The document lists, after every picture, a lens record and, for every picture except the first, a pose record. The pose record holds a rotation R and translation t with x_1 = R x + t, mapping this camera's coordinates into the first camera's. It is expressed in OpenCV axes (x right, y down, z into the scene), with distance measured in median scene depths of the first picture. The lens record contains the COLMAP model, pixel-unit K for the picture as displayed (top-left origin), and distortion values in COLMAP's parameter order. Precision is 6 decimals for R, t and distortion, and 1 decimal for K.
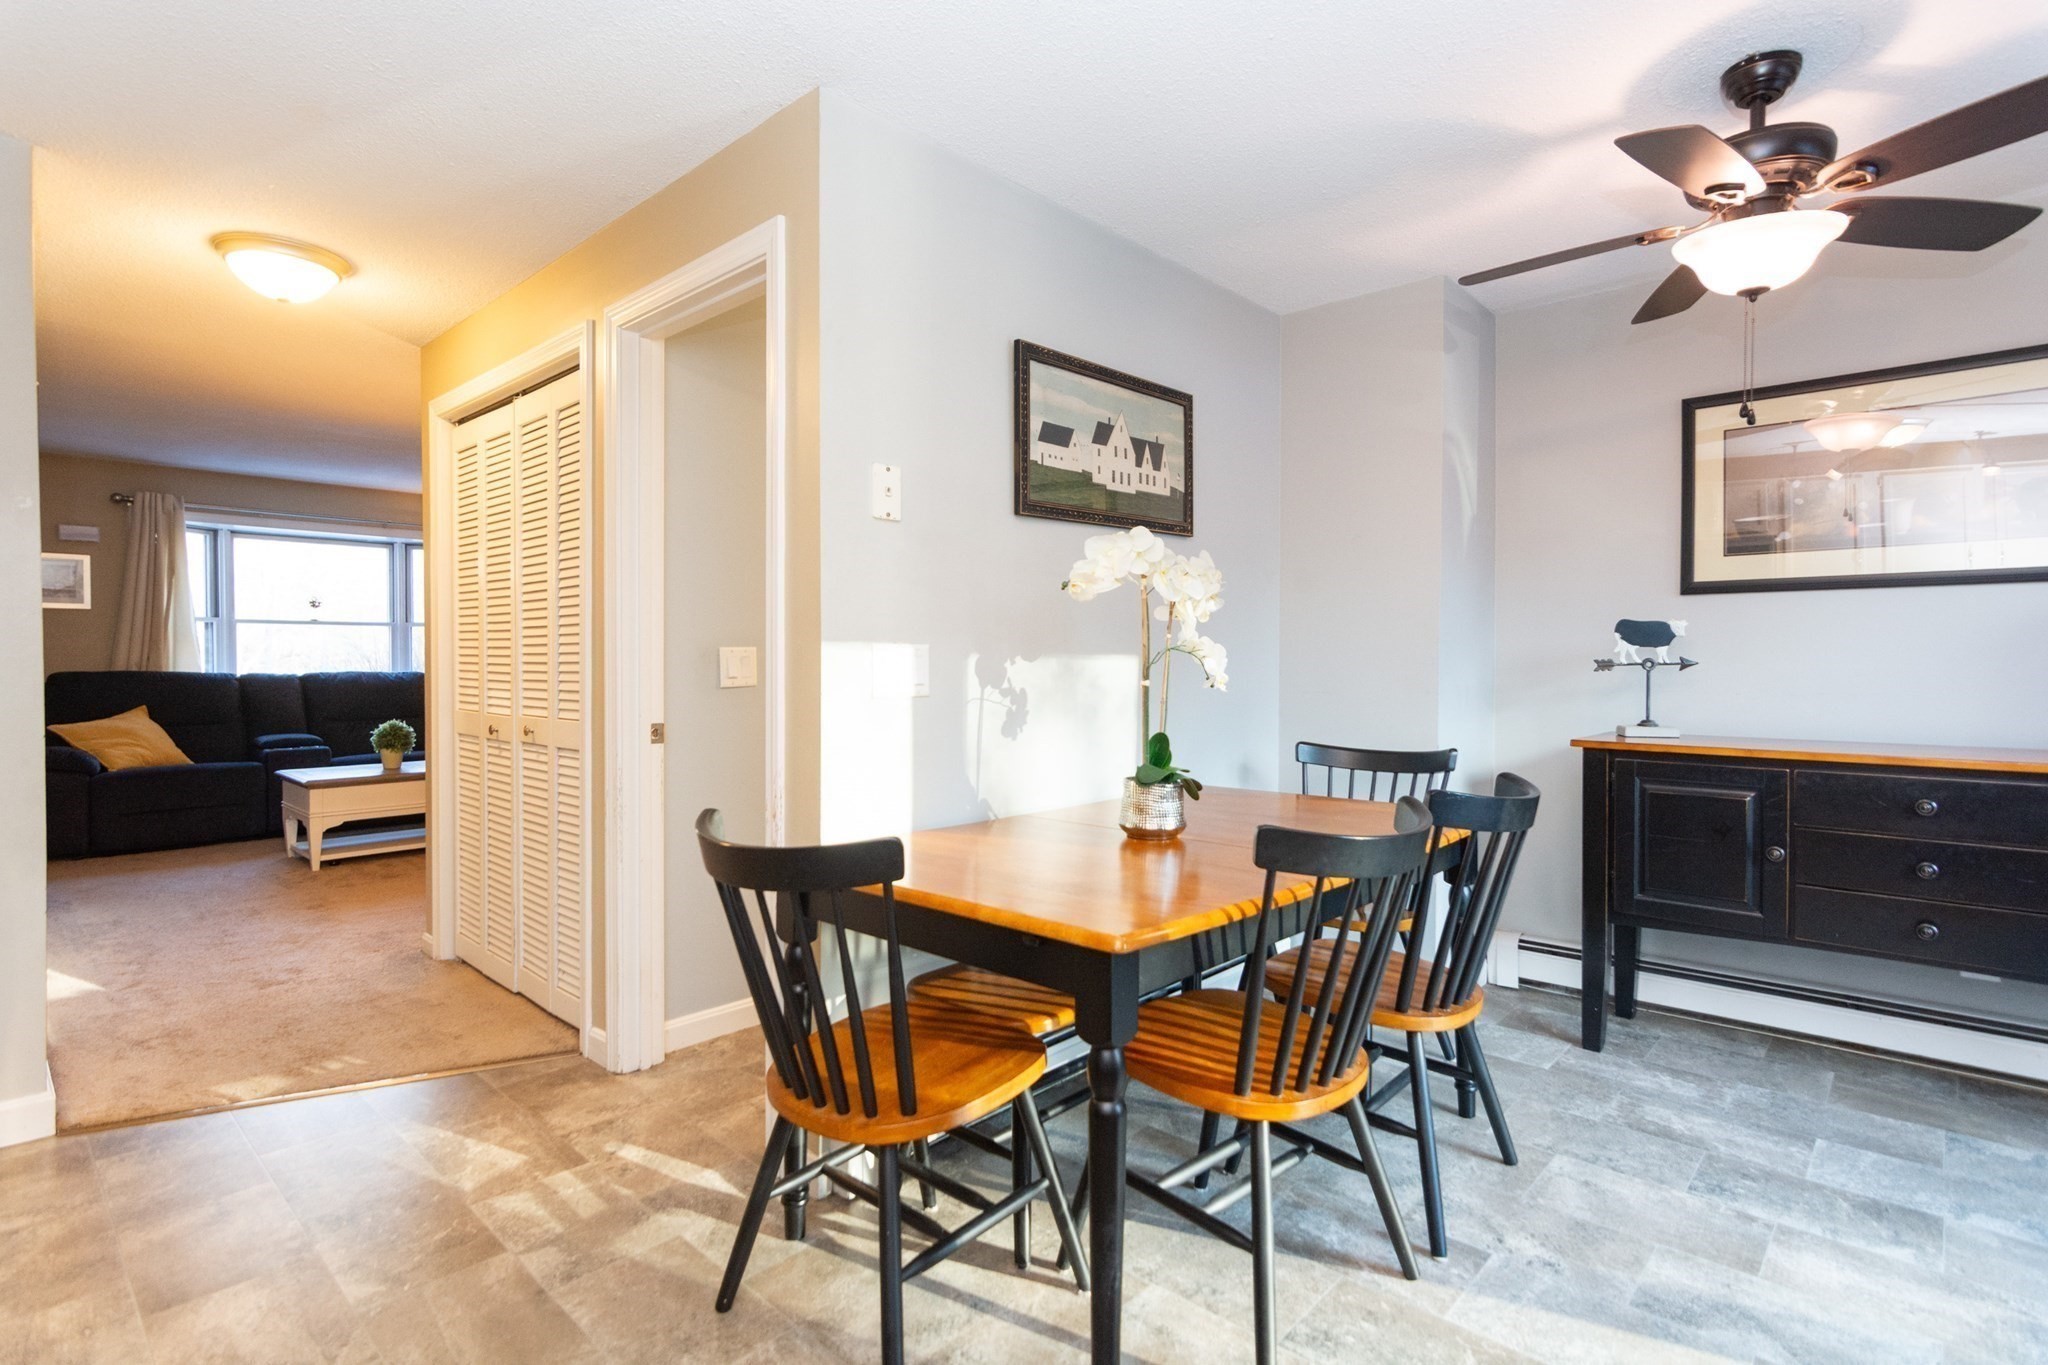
lens RADIAL K [[991.9, 0, 1017.6], [0, 991.9, 679.3], [0, 0, 1]] dist [-0.005522, 0.001790]
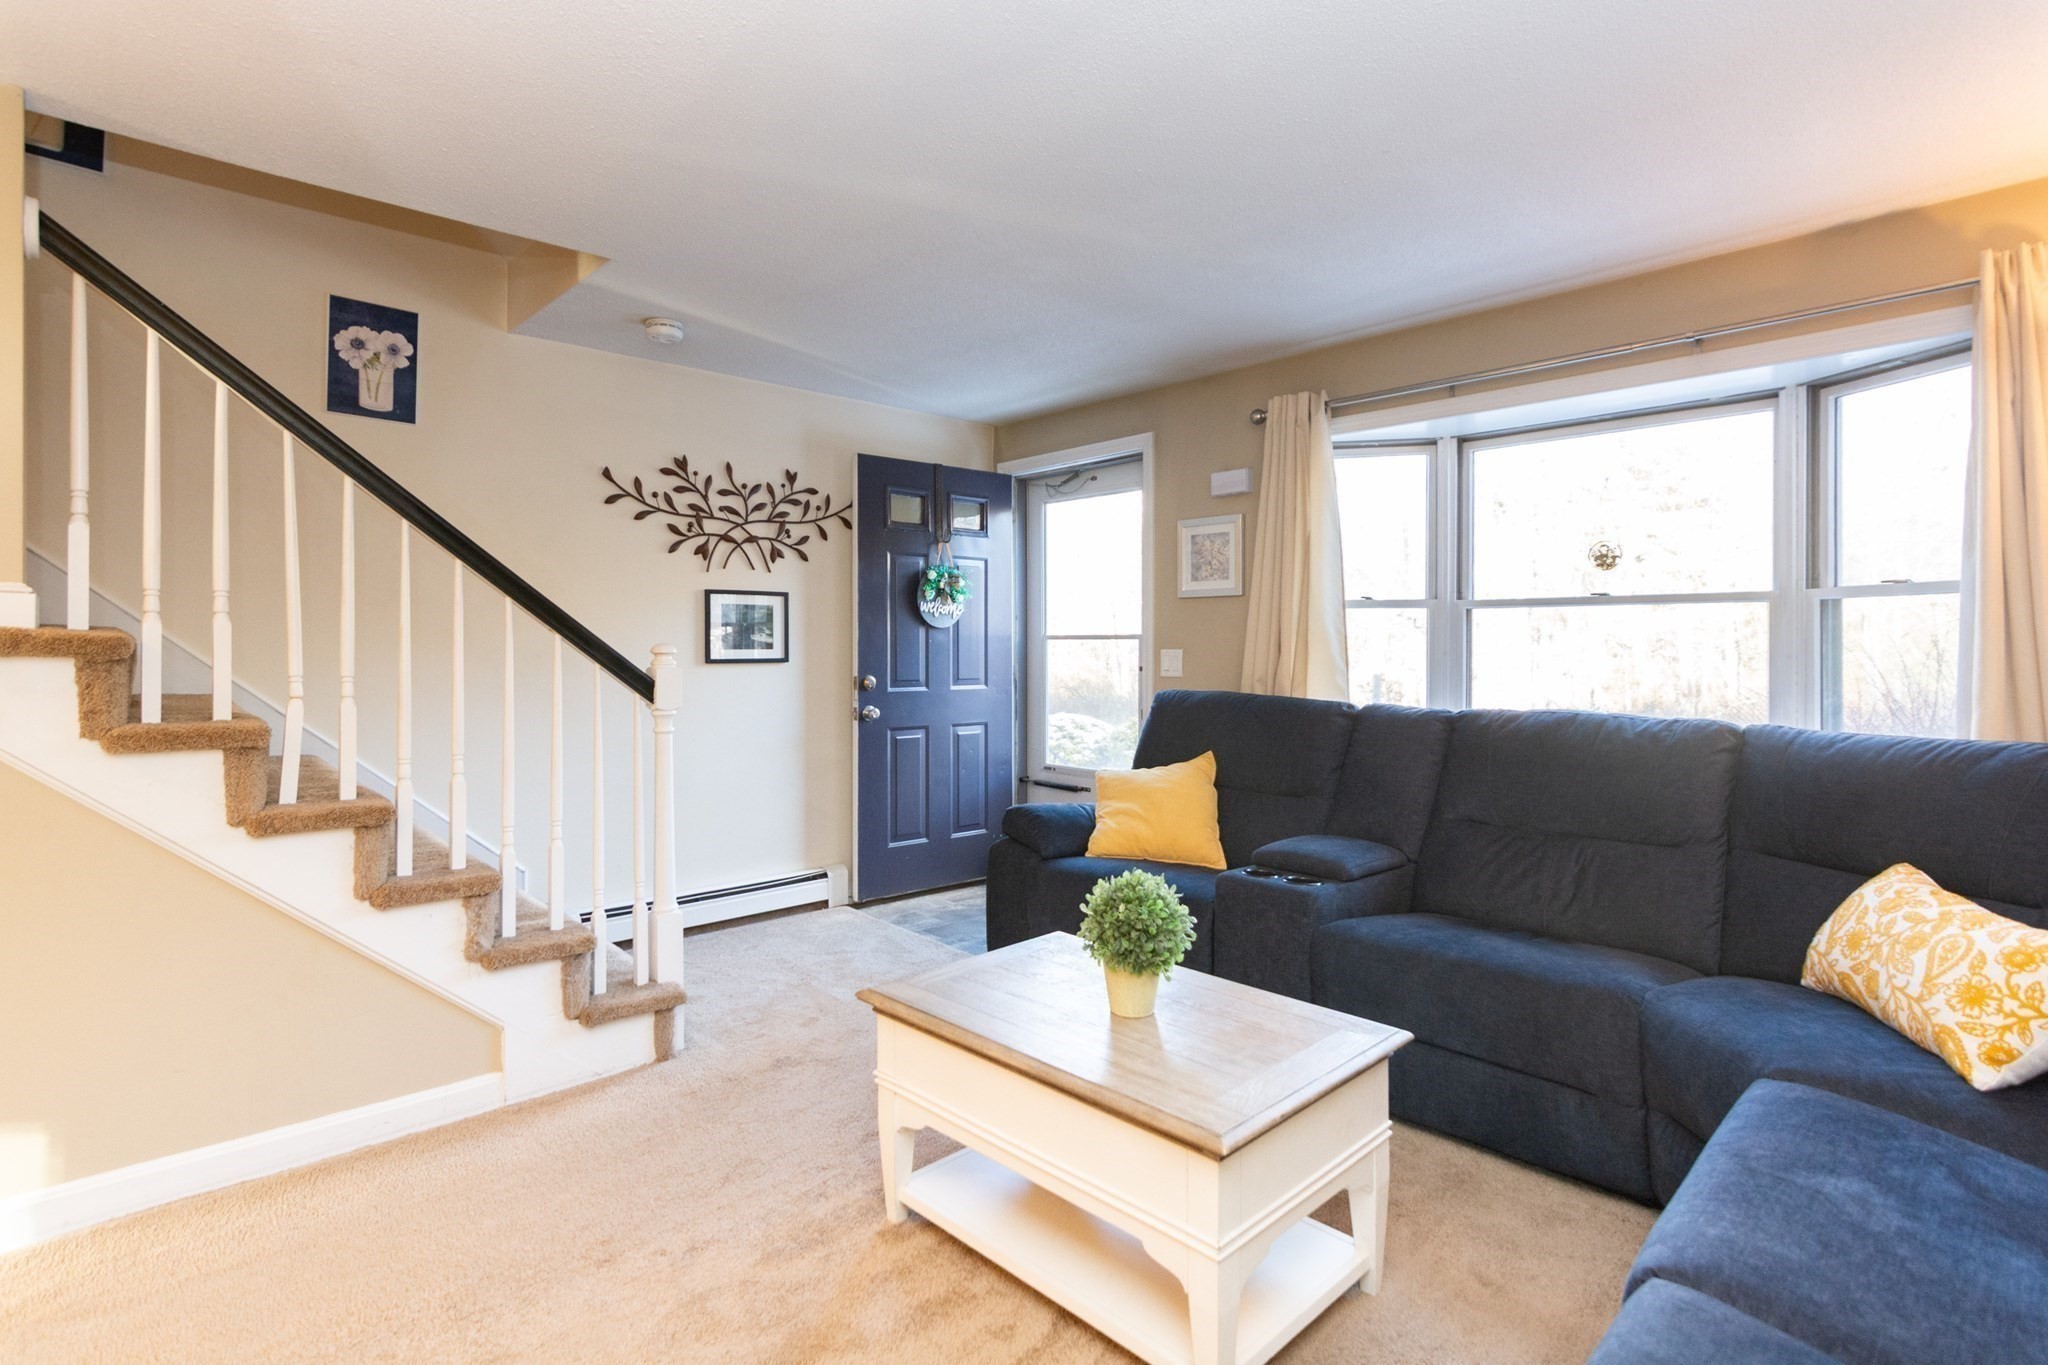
lens RADIAL K [[991.9, 0, 1026.9], [0, 991.9, 635.1], [0, 0, 1]] dist [-0.005522, 0.001790]
pose [[-0.062007, -0.015067, -0.997962, -0.236572], [-0.023909, 0.999622, -0.013607, -0.029000], [0.997789, 0.023017, -0.062343, 0.799438]]
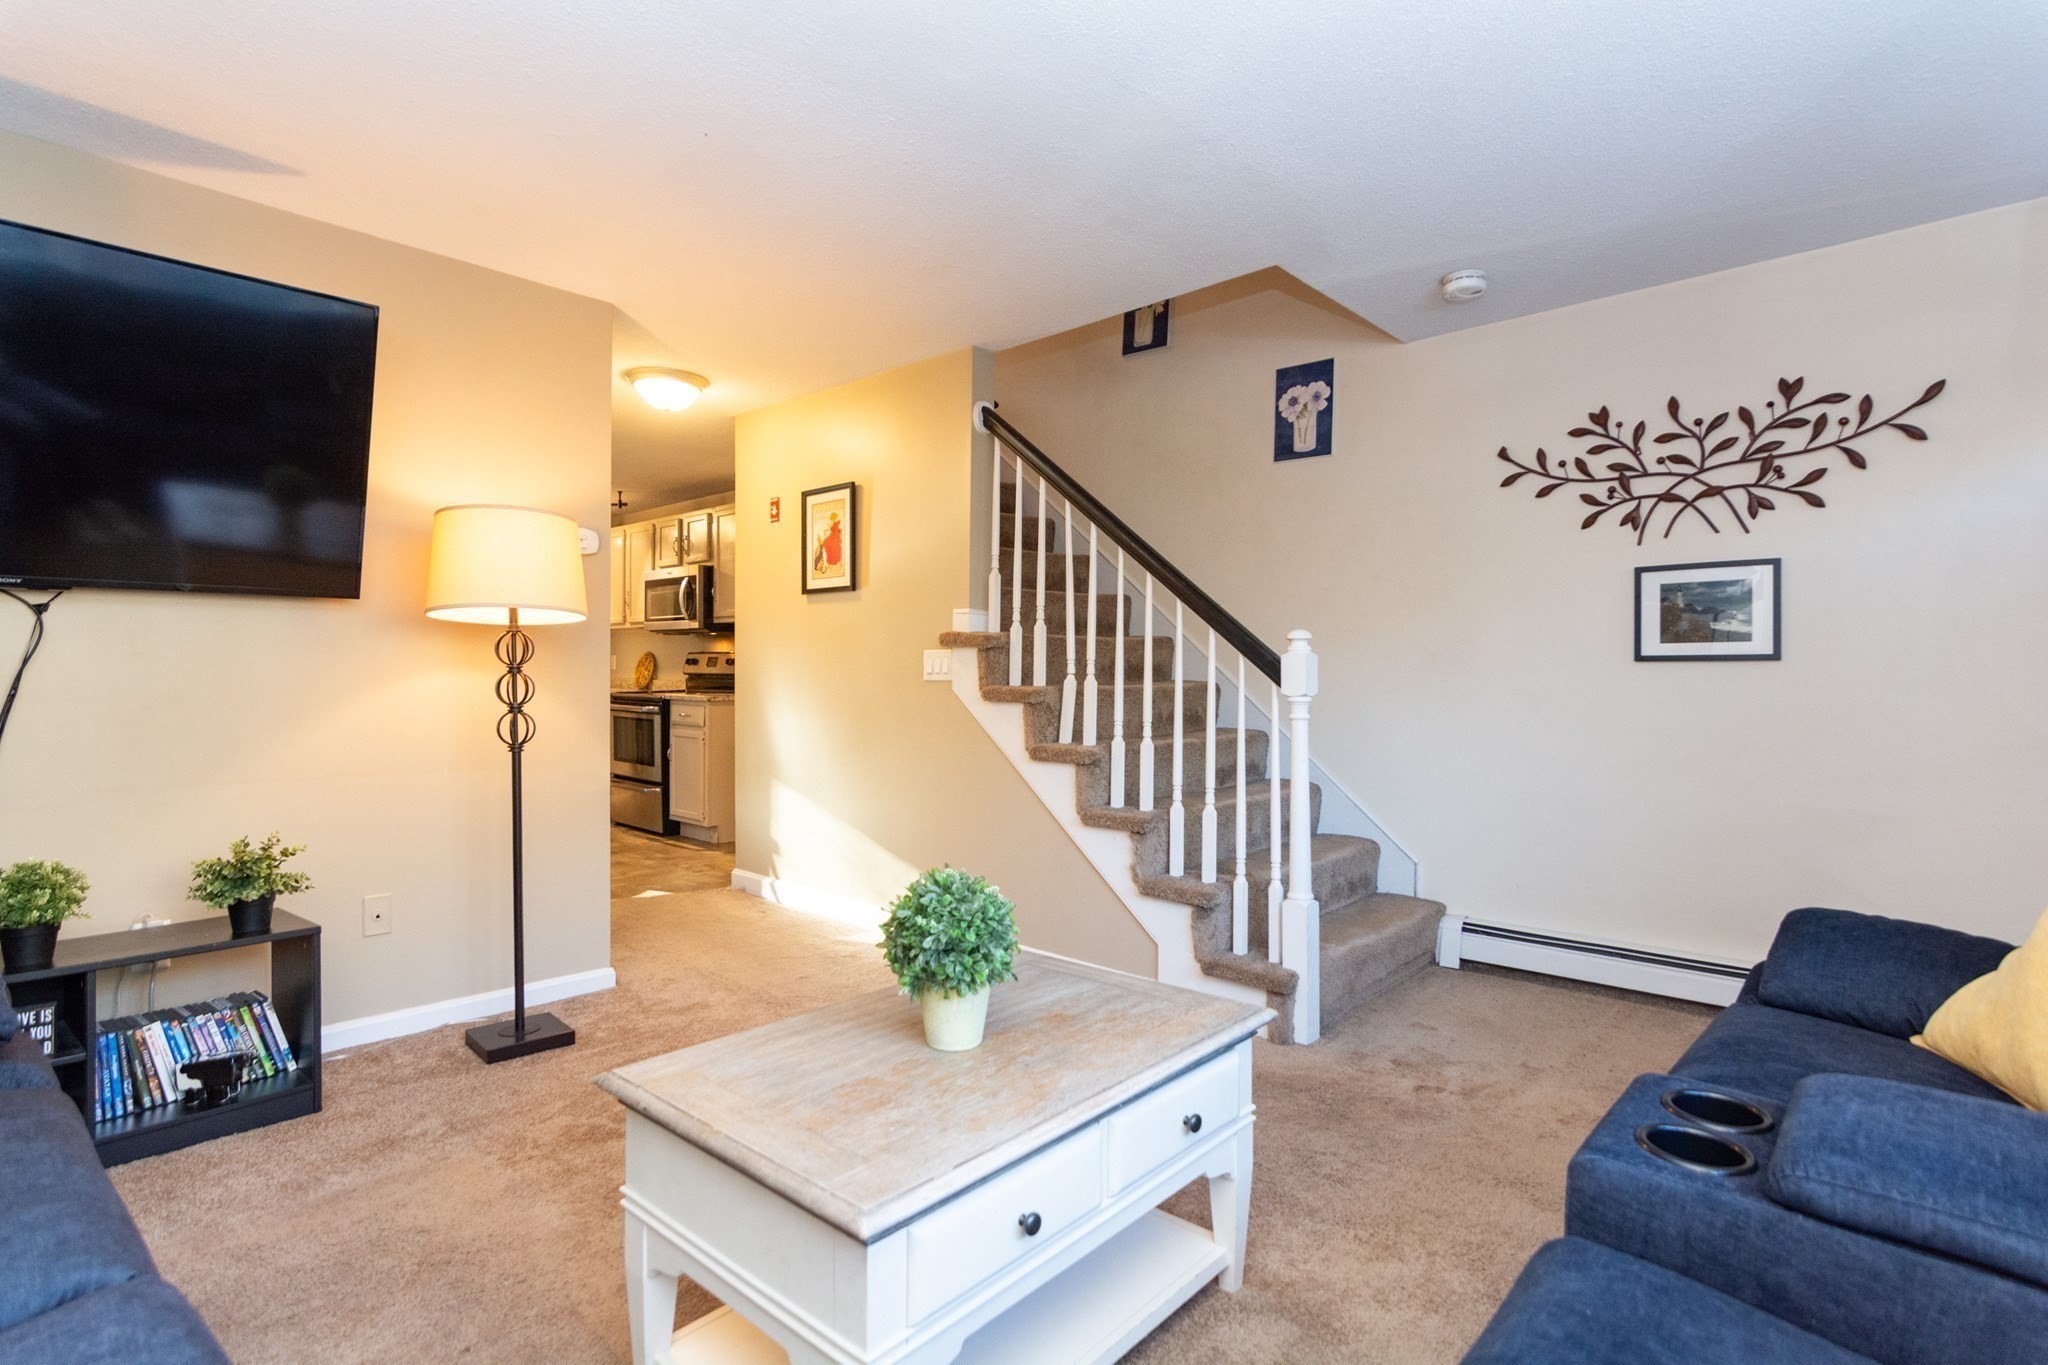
lens RADIAL K [[991.9, 0, 1044.9], [0, 991.9, 681.5], [0, 0, 1]] dist [-0.005522, 0.001790]
pose [[-0.999626, -0.005463, -0.026811, -0.579521], [-0.006240, 0.999560, 0.028983, -0.015801], [0.026641, 0.029139, -0.999220, 1.076321]]
